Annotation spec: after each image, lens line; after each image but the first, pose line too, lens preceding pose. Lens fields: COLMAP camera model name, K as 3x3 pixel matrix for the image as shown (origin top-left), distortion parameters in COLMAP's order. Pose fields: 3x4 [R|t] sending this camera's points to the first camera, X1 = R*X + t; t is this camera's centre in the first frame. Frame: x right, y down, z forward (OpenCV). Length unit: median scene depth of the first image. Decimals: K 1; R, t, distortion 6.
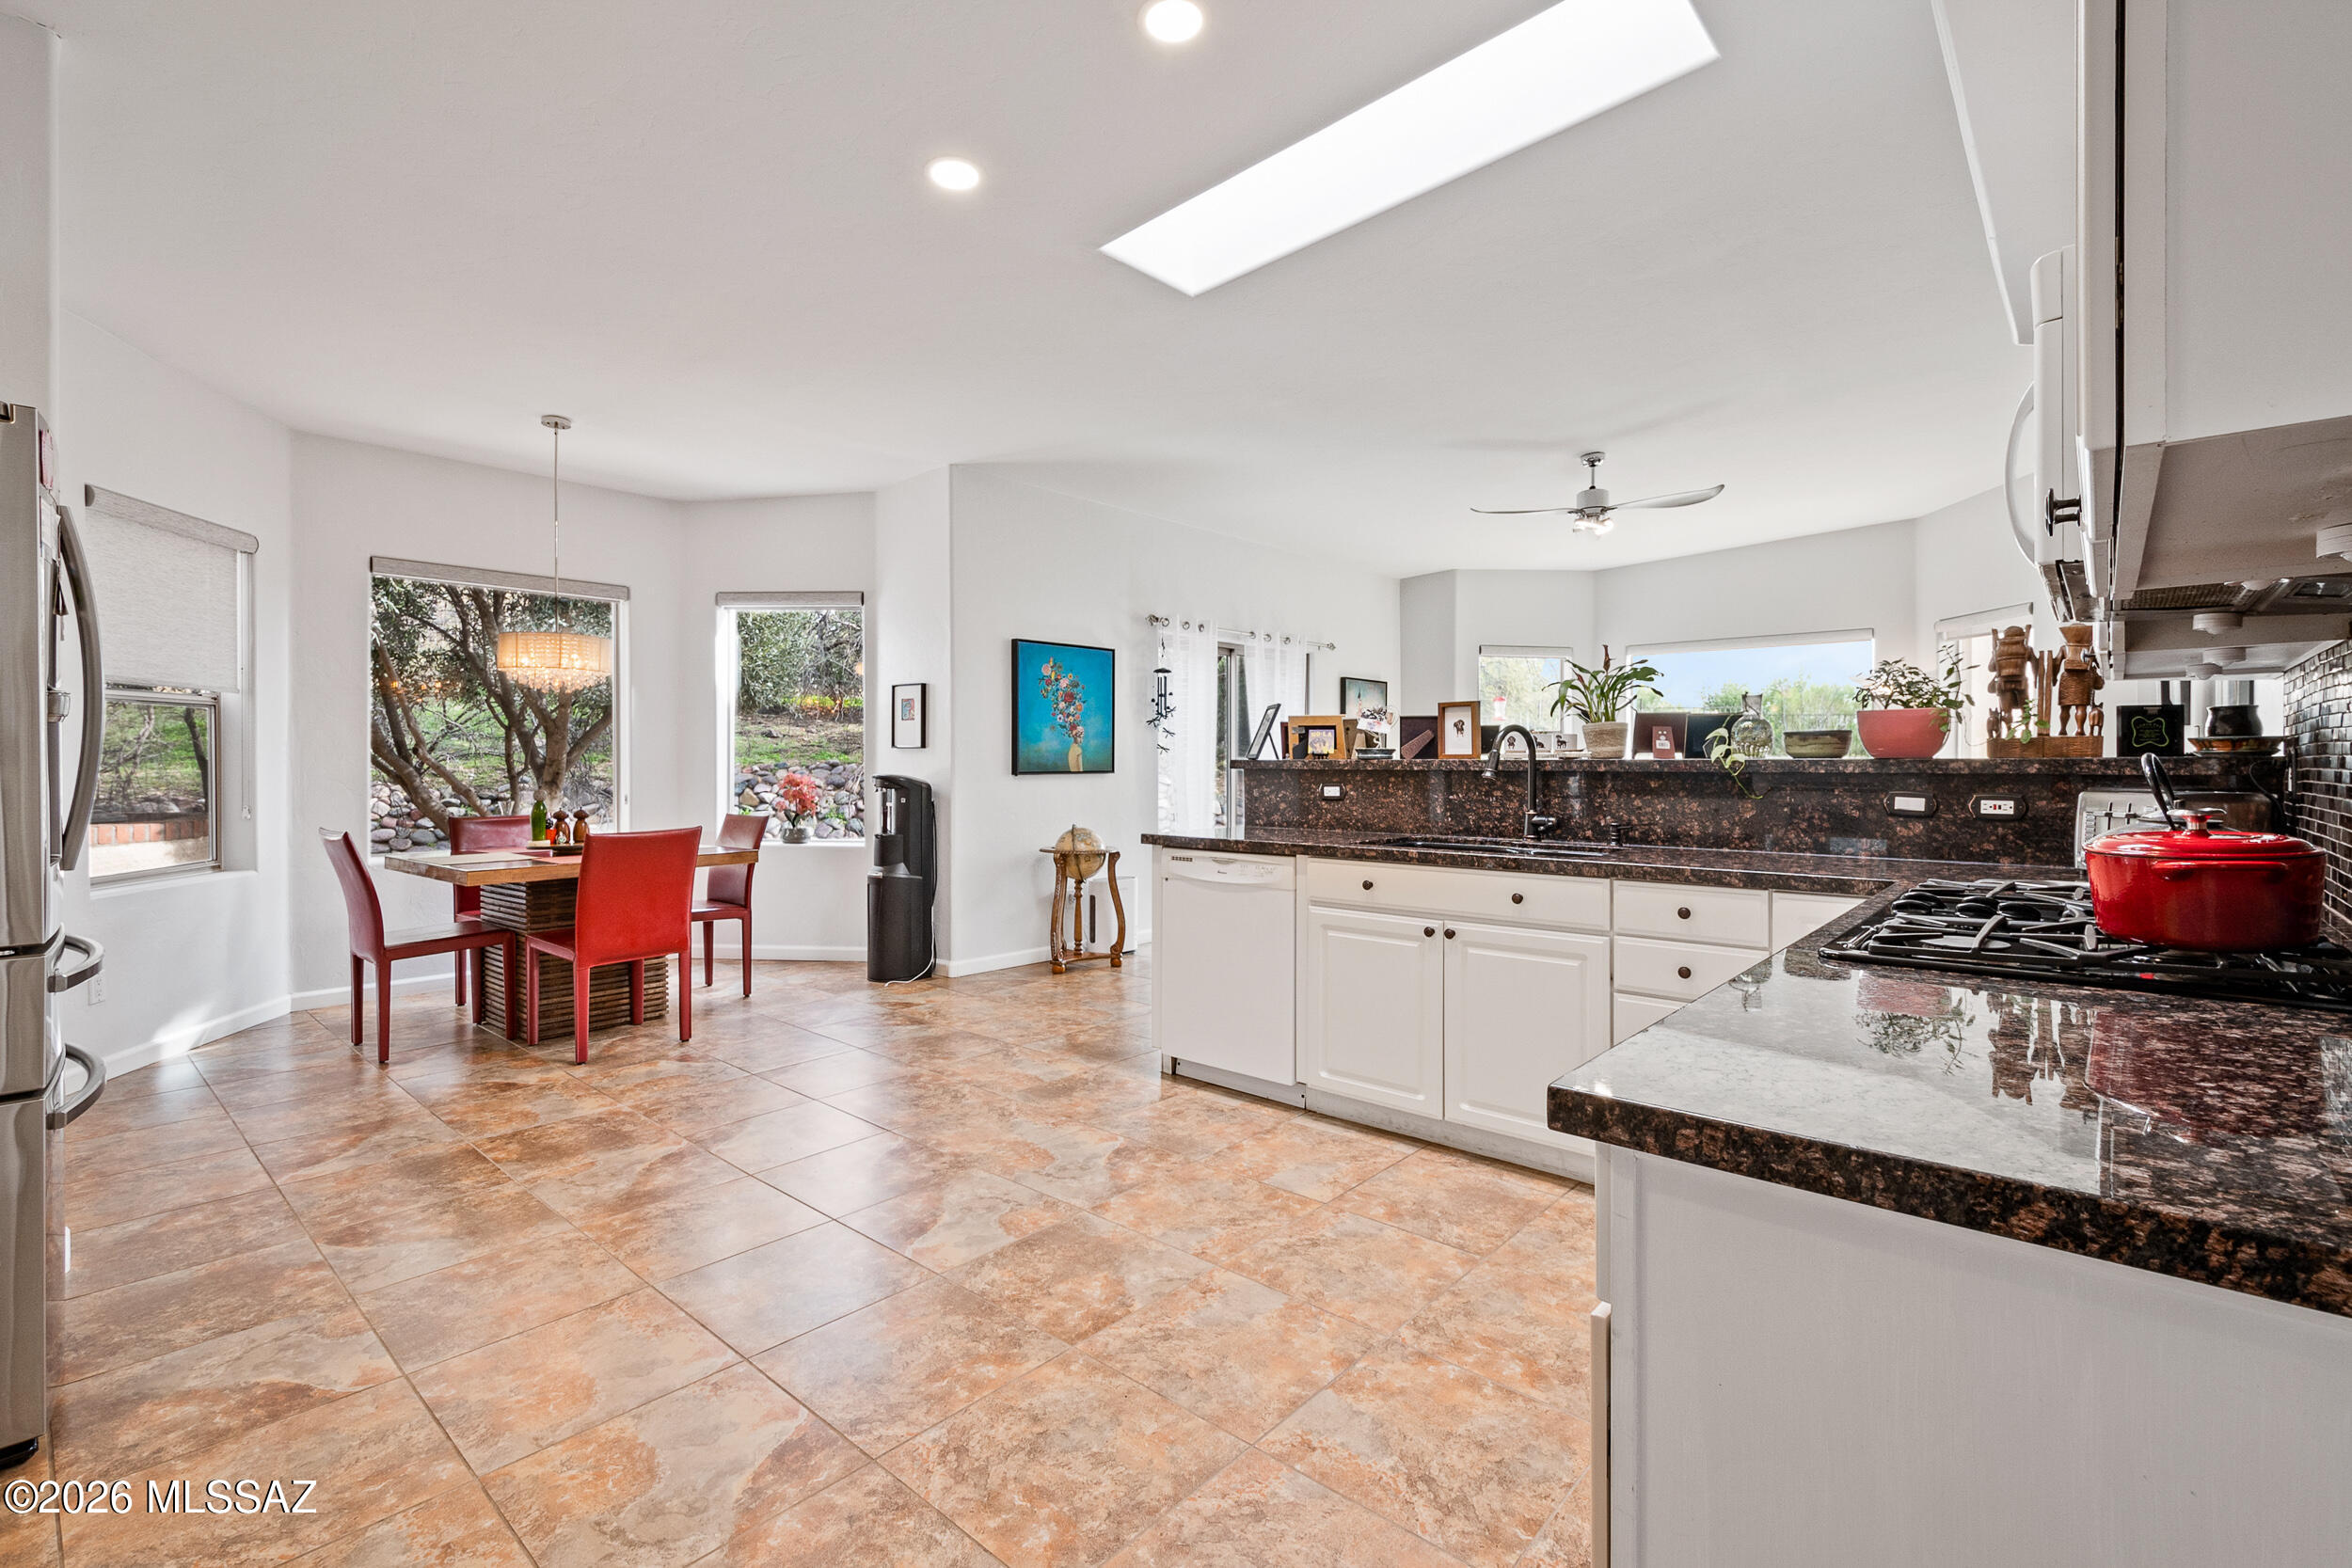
lens RADIAL K [[1042.4, 0, 1196.9], [0, 1042.4, 767.7], [0, 0, 1]] dist [0.006510, -0.001840]
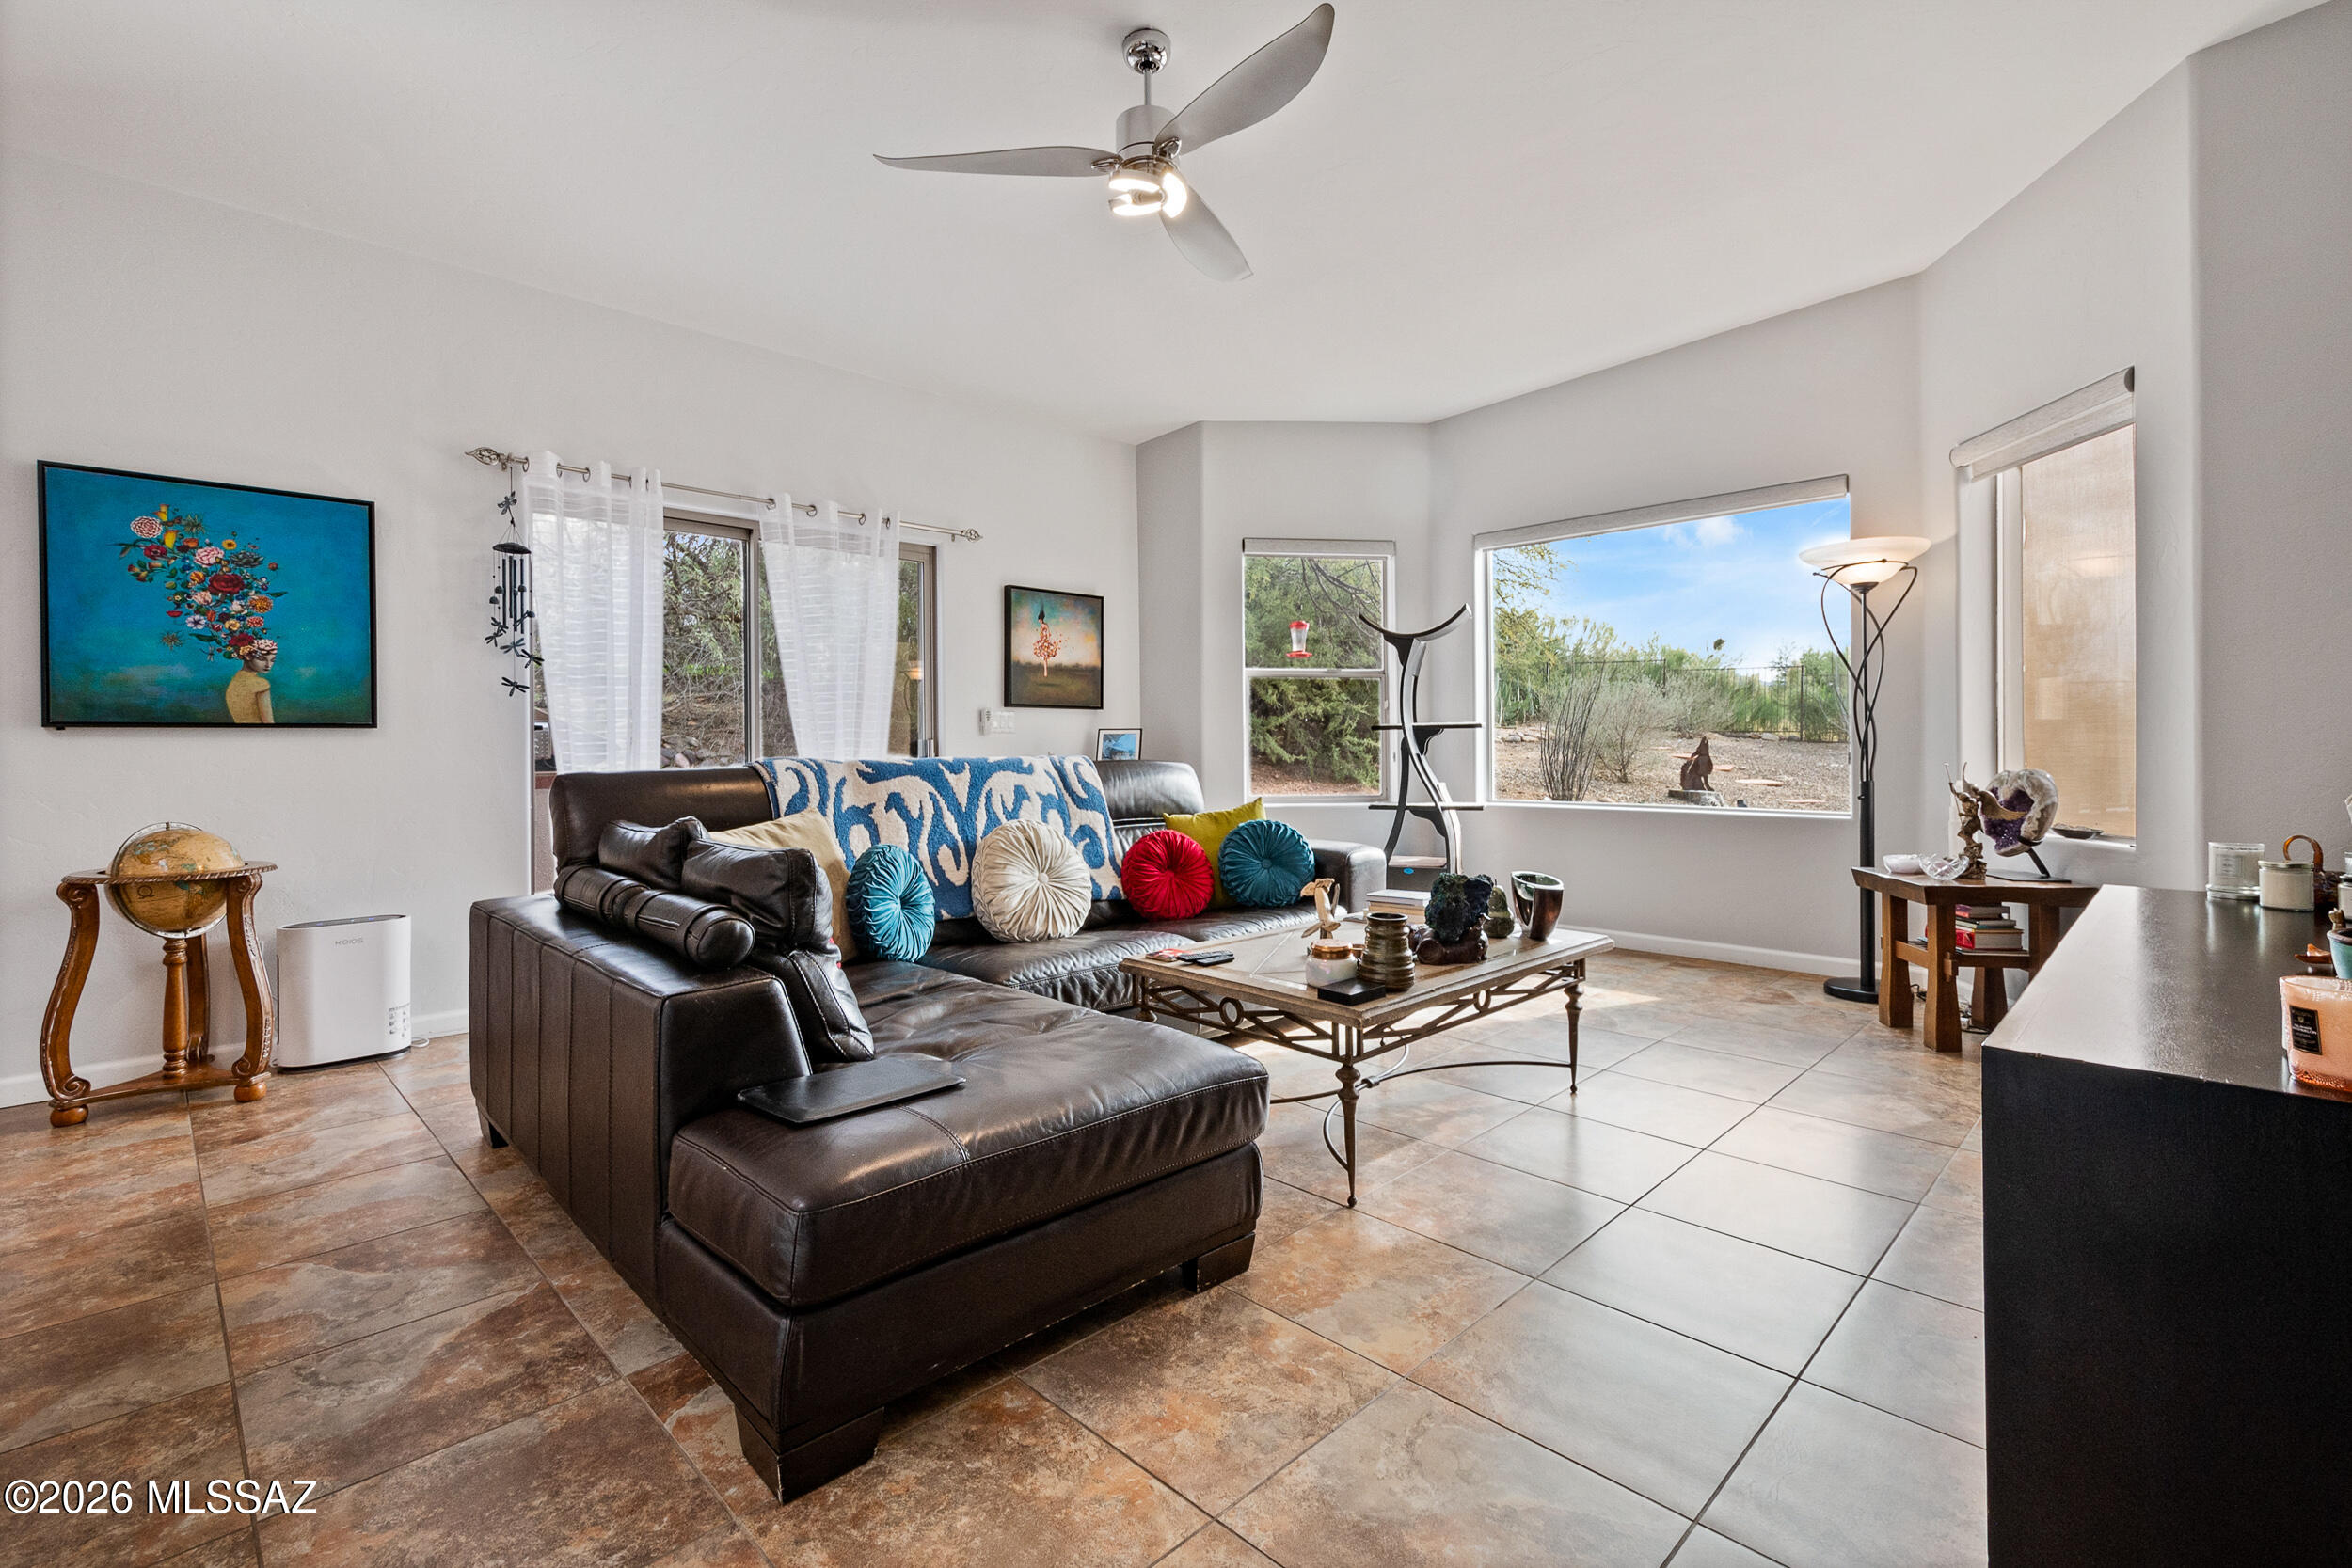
lens RADIAL K [[1042.4, 0, 1162.1], [0, 1042.4, 757.8], [0, 0, 1]] dist [0.006510, -0.001840]
pose [[0.996971, -0.007612, -0.077407, 0.398121], [0.007879, 0.999964, 0.003140, 0.024269], [0.077380, -0.003741, 0.996995, 0.502310]]
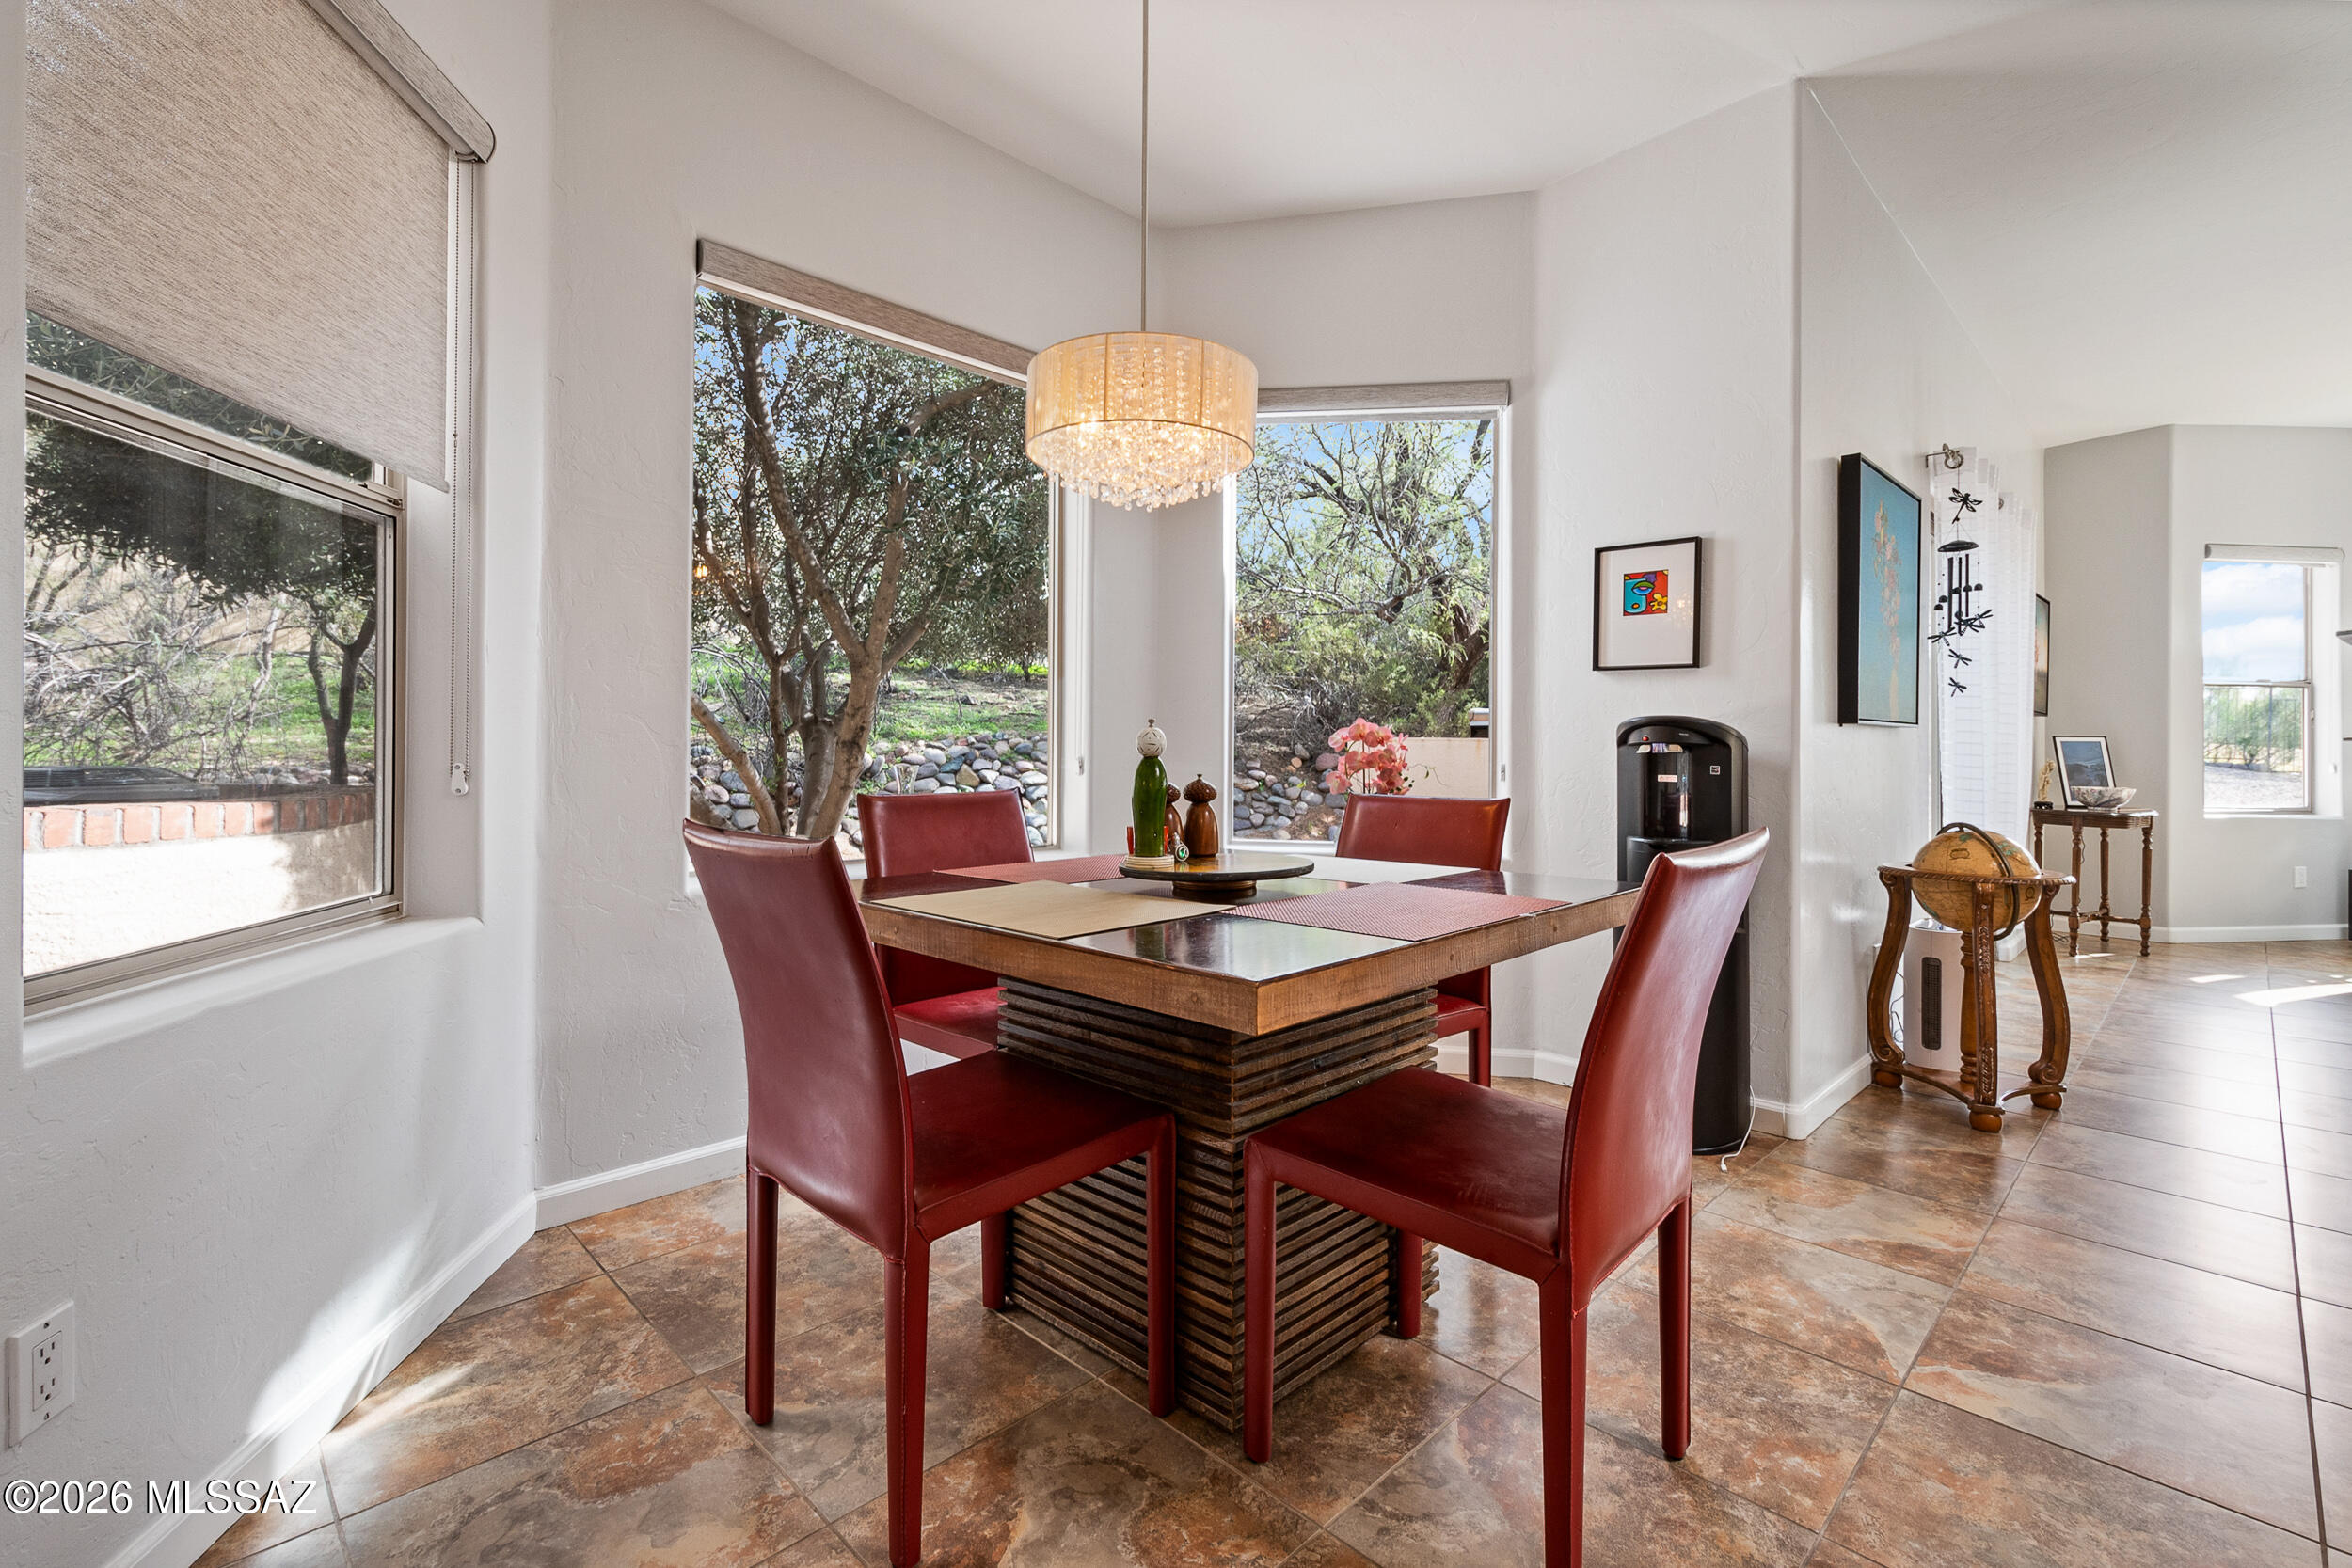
lens RADIAL K [[1042.4, 0, 1184.4], [0, 1042.4, 745.8], [0, 0, 1]] dist [0.006510, -0.001840]
pose [[0.997663, 0.006535, -0.068015, -0.432212], [-0.007131, 0.999938, -0.008531, 0.022873], [0.067955, 0.008996, 0.997648, 0.441788]]
